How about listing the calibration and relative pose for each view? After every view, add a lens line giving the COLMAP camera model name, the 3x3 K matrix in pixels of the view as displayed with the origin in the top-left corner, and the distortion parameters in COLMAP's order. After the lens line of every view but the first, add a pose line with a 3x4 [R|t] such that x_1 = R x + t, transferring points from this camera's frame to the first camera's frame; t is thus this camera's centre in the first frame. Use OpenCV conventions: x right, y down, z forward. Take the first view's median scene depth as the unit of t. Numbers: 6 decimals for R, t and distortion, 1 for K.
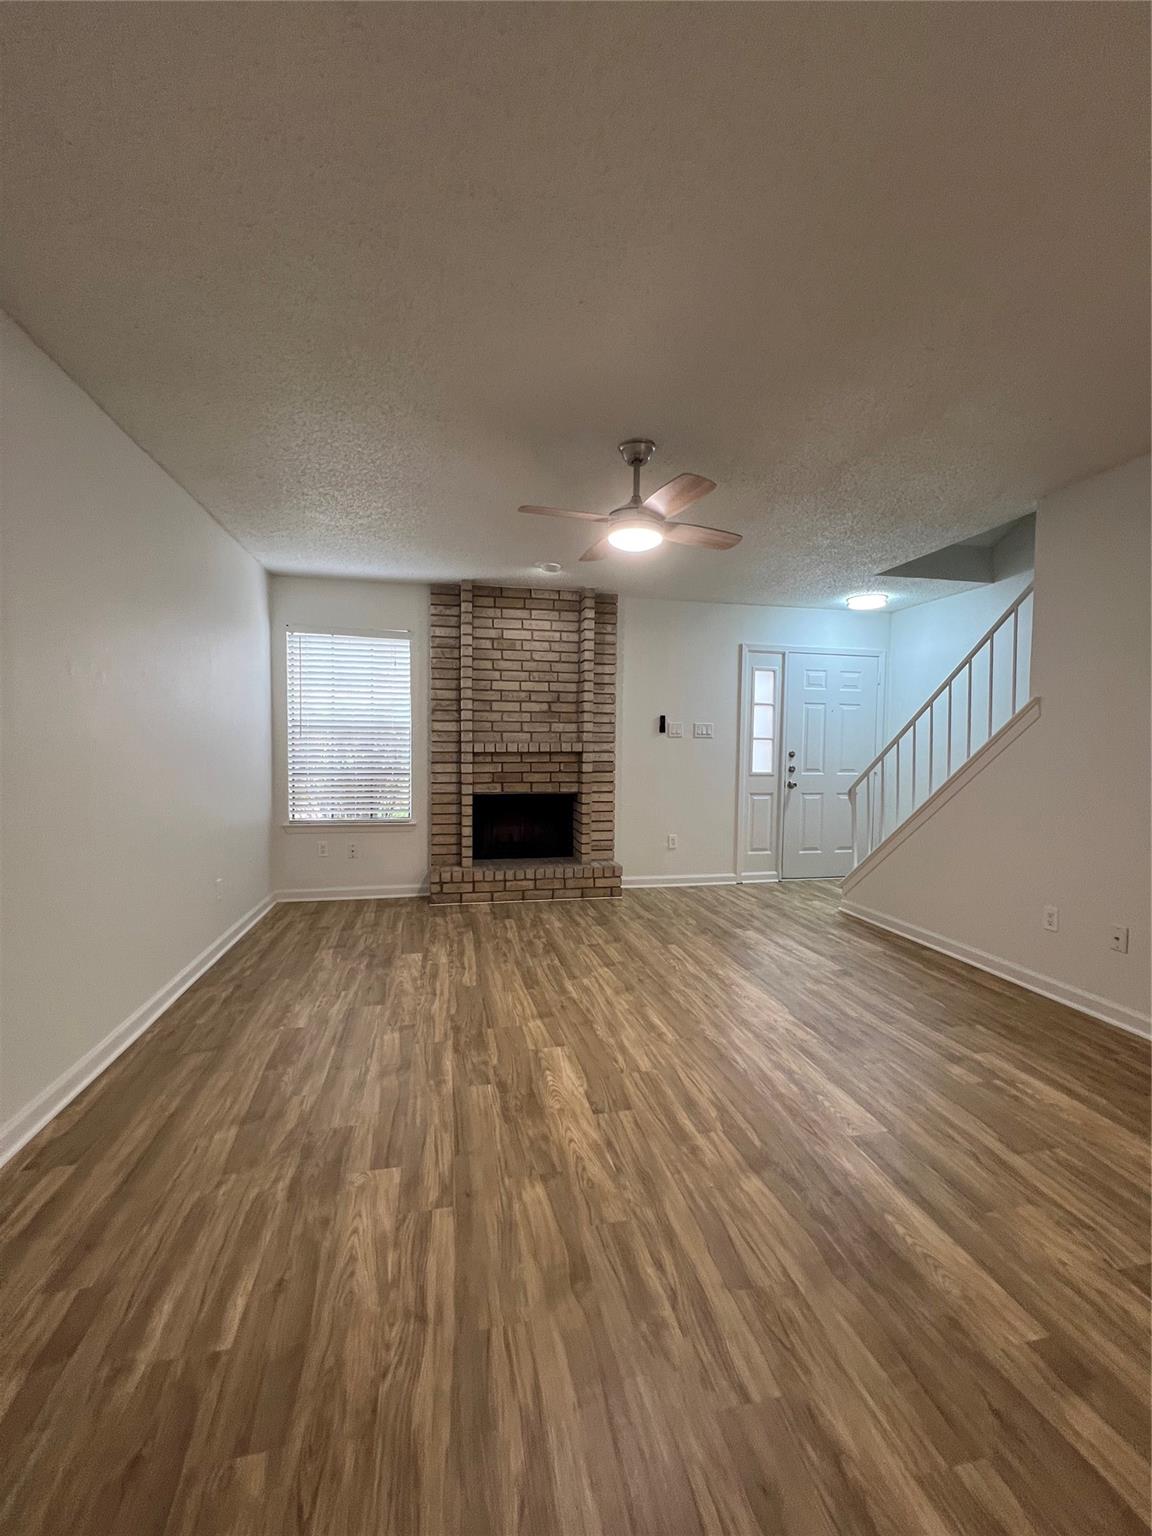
lens RADIAL K [[615.1, 0, 571.3], [0, 615.1, 769.7], [0, 0, 1]] dist [-0.000097, 0.000201]
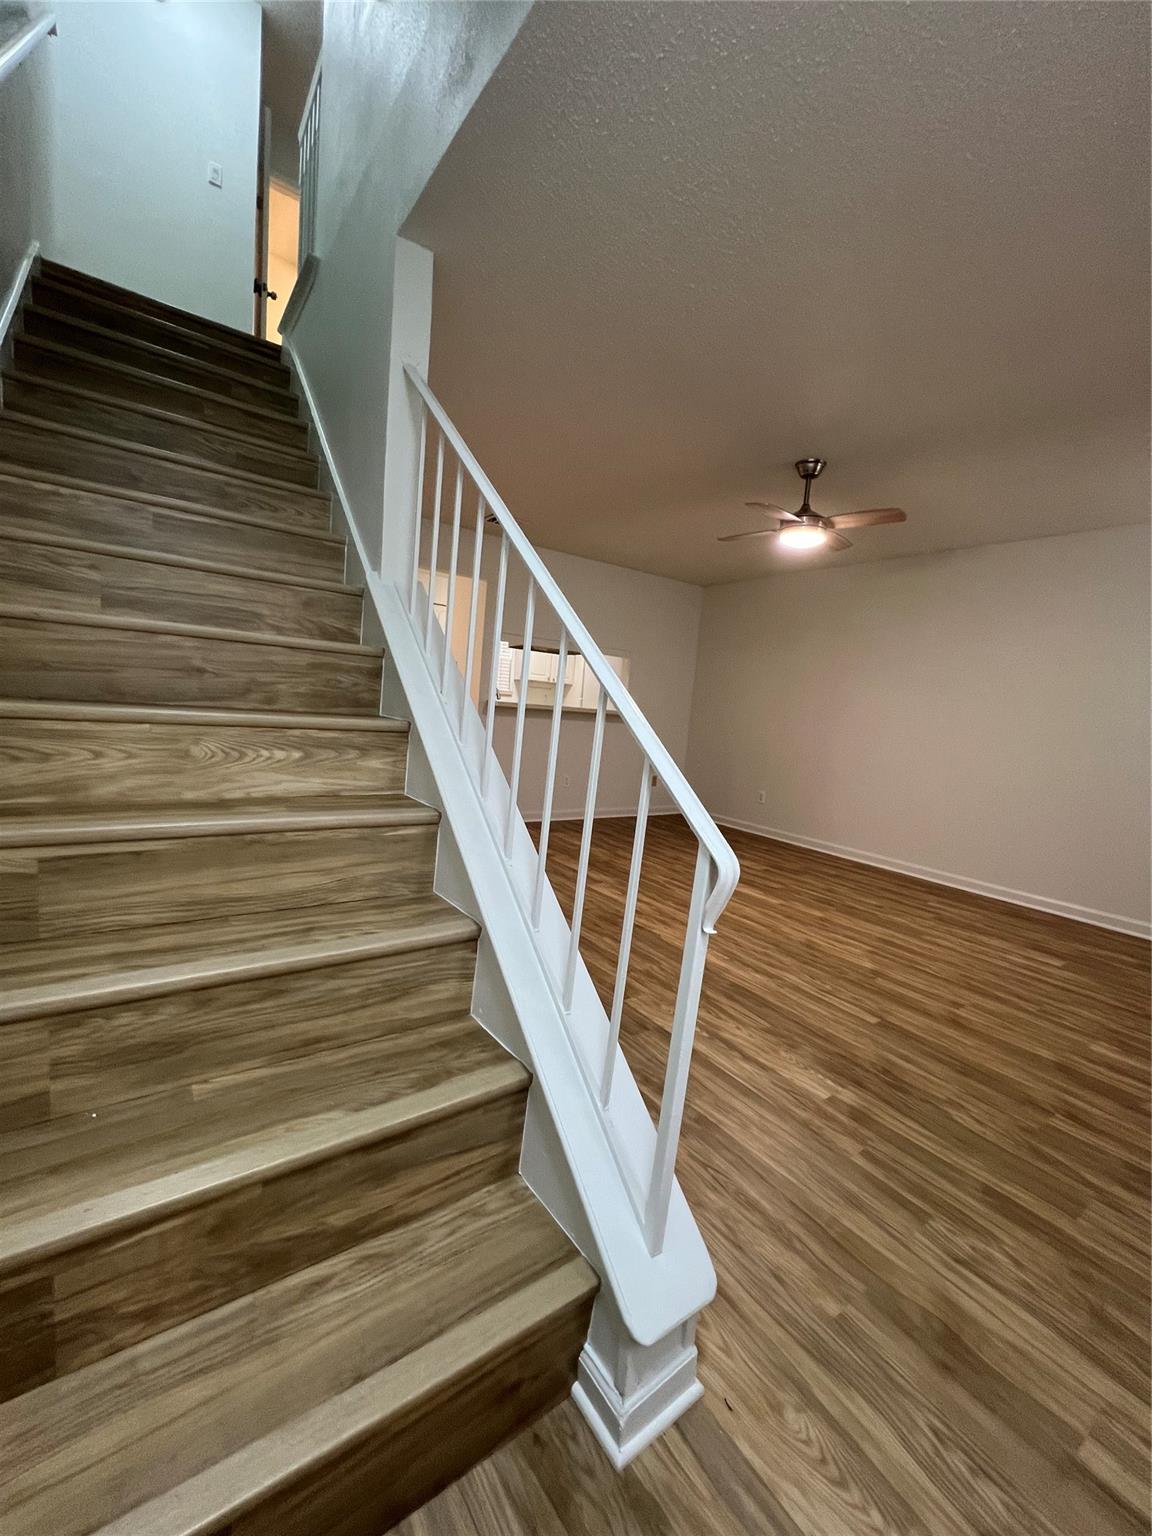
lens RADIAL K [[614.8, 0, 572.1], [0, 614.8, 759.5], [0, 0, 1]] dist [0.001021, 0.000114]
pose [[-0.916071, -0.045976, -0.398372, 0.582127], [-0.103842, 0.986719, 0.124912, -0.019708], [0.387338, 0.155796, -0.908679, 1.158936]]
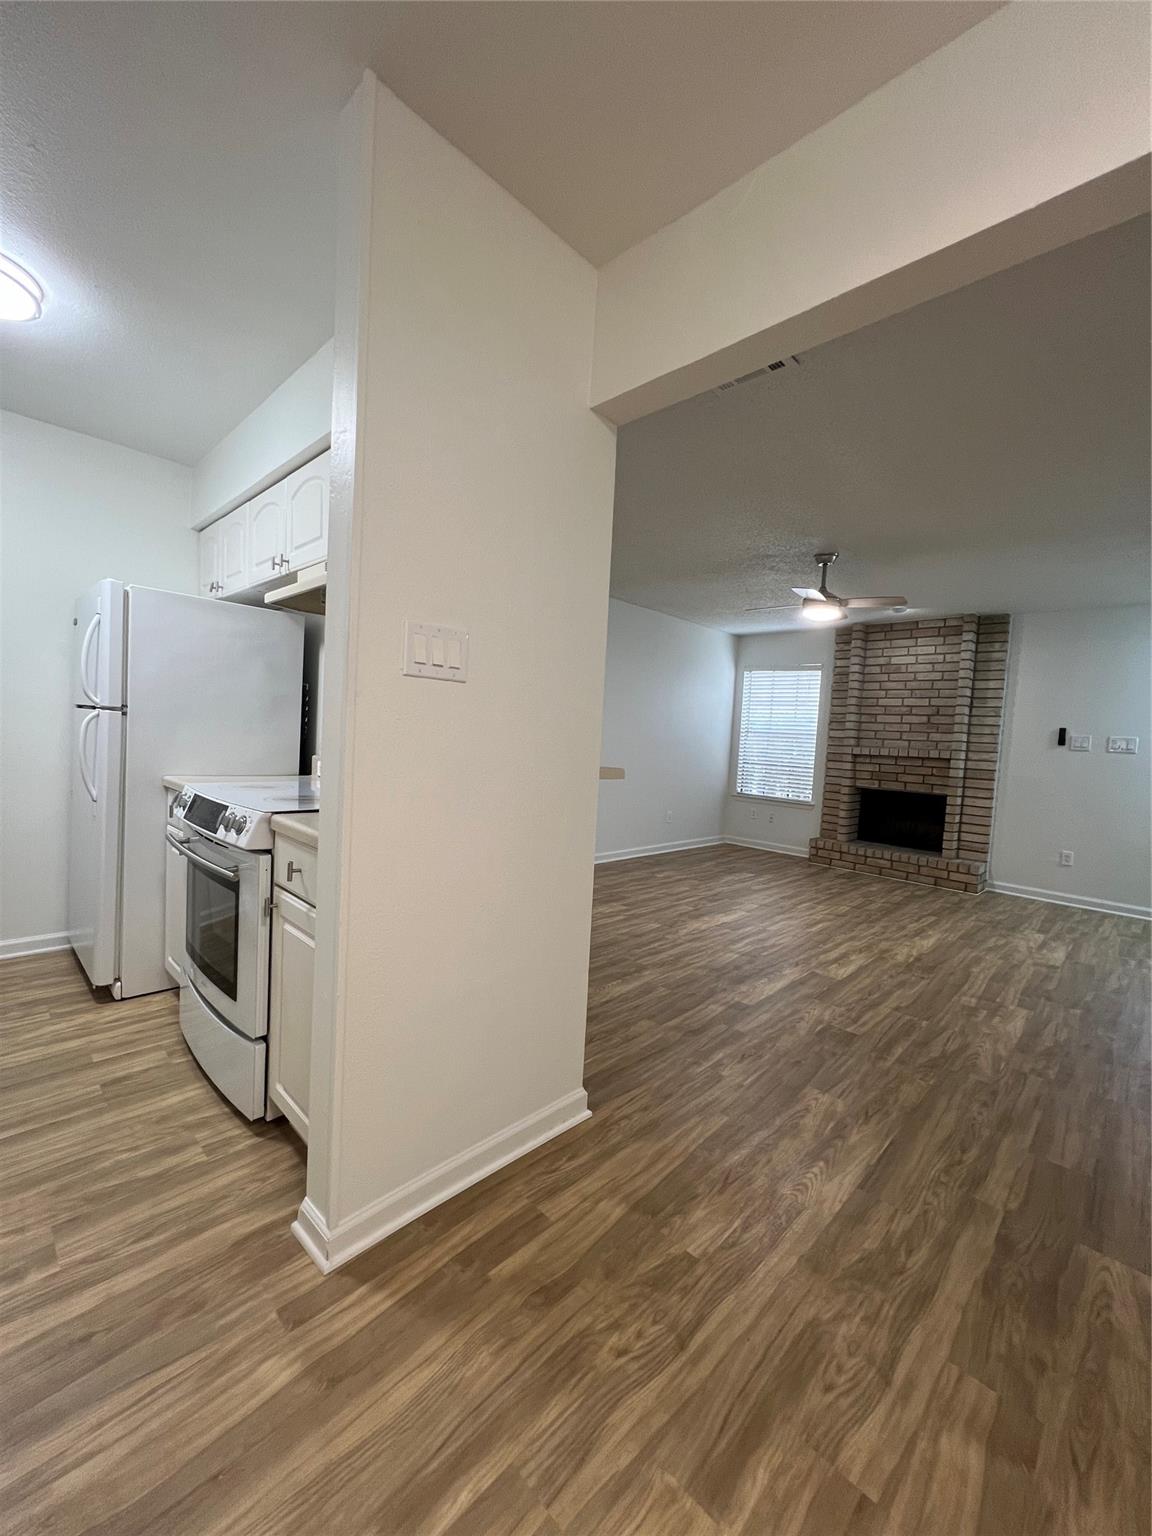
lens RADIAL K [[612.3, 0, 570.8], [0, 612.3, 769.9], [0, 0, 1]] dist [-0.000633, 0.000352]
pose [[0.553244, 0.068521, -0.830196, 0.611682], [-0.086104, 0.995977, 0.024824, 0.025282], [0.828557, 0.057749, 0.556918, -0.221564]]
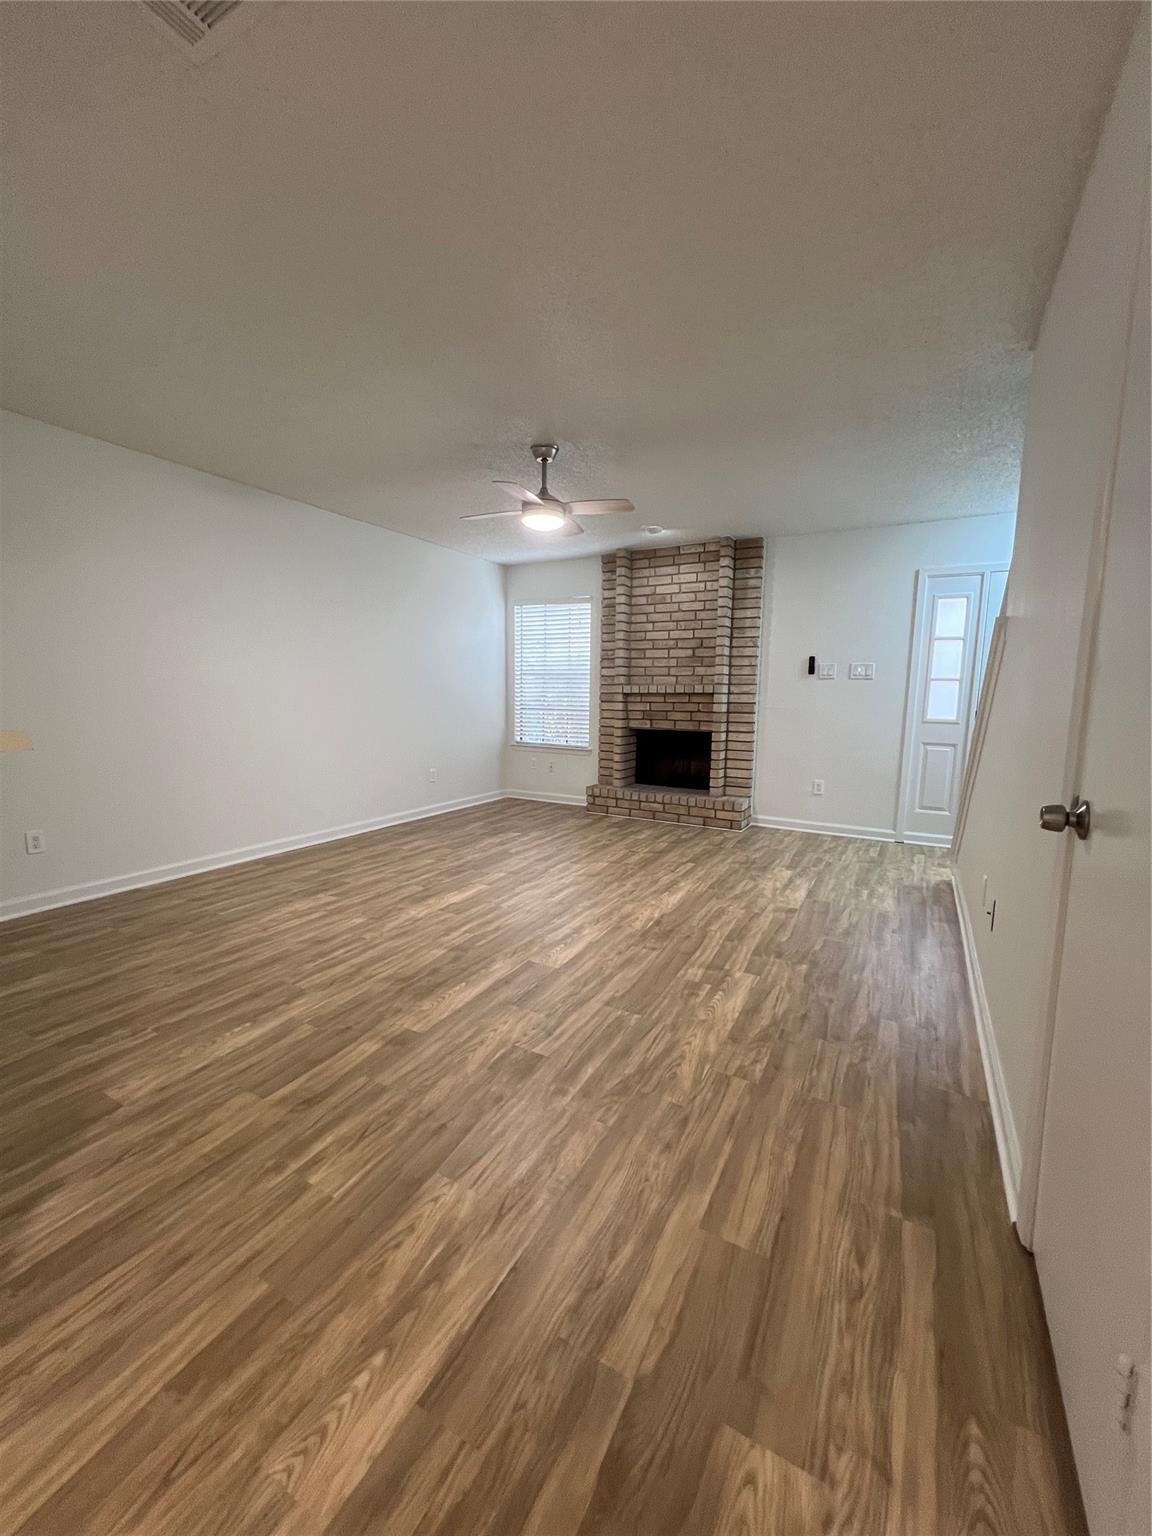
lens RADIAL K [[612.3, 0, 570.8], [0, 612.3, 769.9], [0, 0, 1]] dist [-0.000633, 0.000352]
pose [[0.751393, 0.083955, -0.654492, 0.587150], [-0.033090, 0.995419, 0.089697, 0.018321], [0.659024, -0.045741, 0.750729, 0.020634]]
